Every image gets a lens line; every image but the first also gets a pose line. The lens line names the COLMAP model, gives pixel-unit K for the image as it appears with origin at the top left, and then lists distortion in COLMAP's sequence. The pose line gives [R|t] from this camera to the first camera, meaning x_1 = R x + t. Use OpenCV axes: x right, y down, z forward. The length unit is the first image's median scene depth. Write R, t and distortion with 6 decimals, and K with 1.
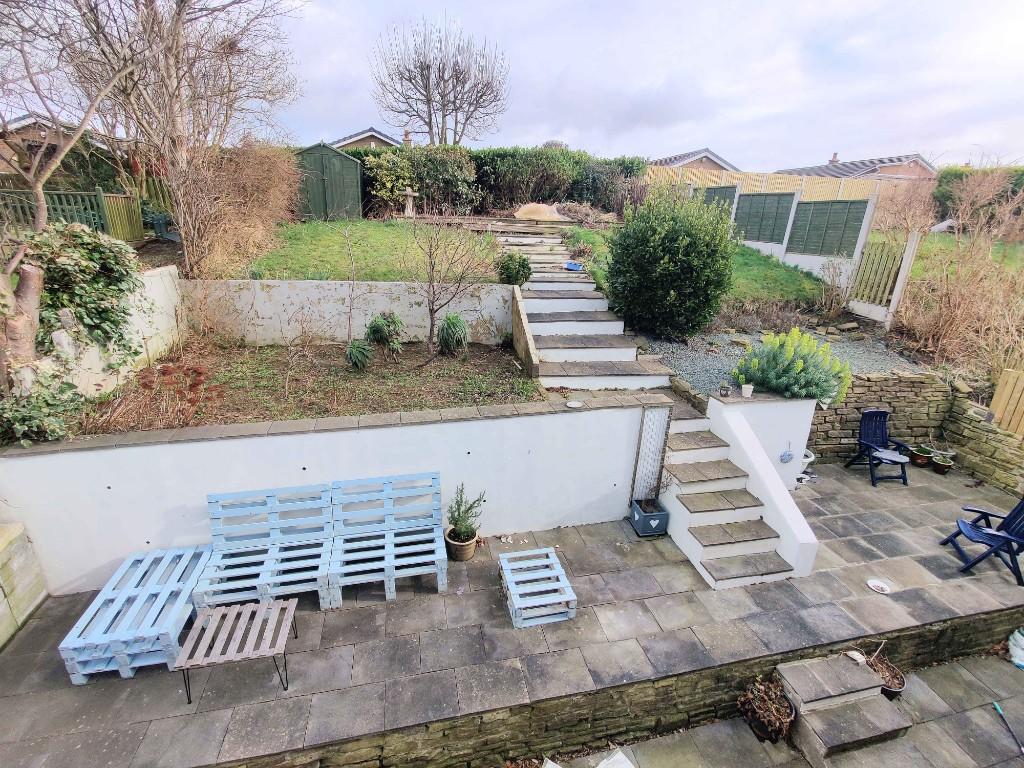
lens RADIAL K [[474.6, 0, 511.1], [0, 474.6, 386.5], [0, 0, 1]] dist [0.000733, -0.002644]
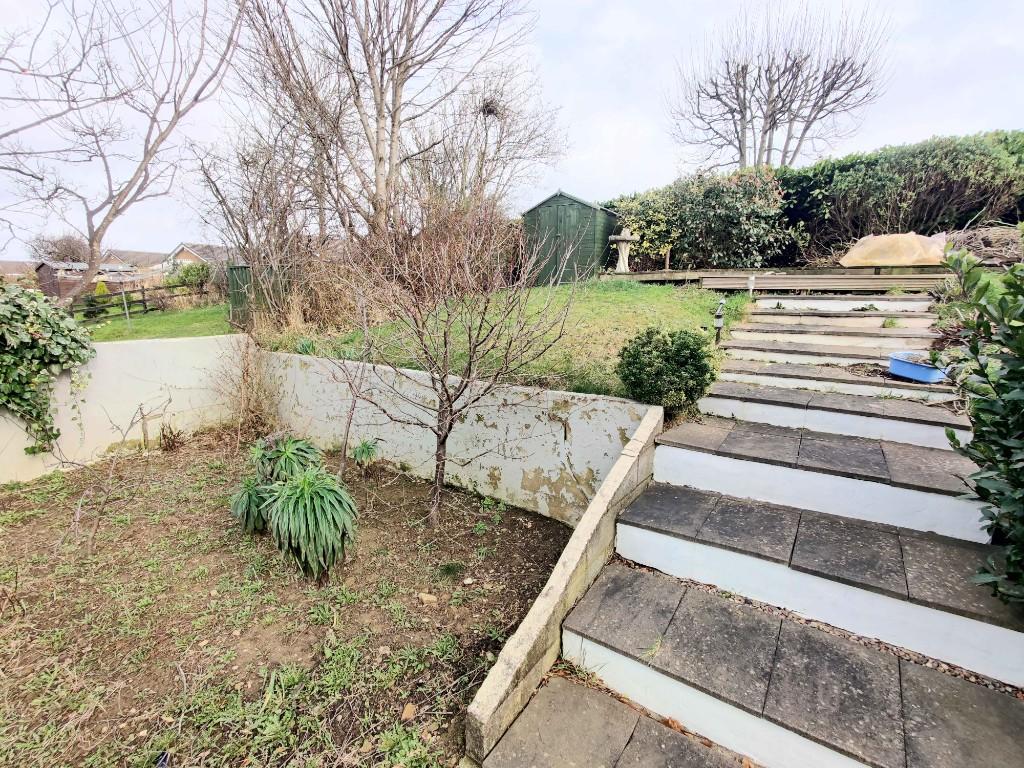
lens RADIAL K [[474.6, 0, 510.9], [0, 474.6, 377.7], [0, 0, 1]] dist [0.000733, -0.002644]
pose [[0.692985, 0.109417, -0.712601, 0.143460], [-0.216195, 0.974467, -0.060618, -0.118028], [0.687773, 0.196068, 0.698946, 0.380560]]
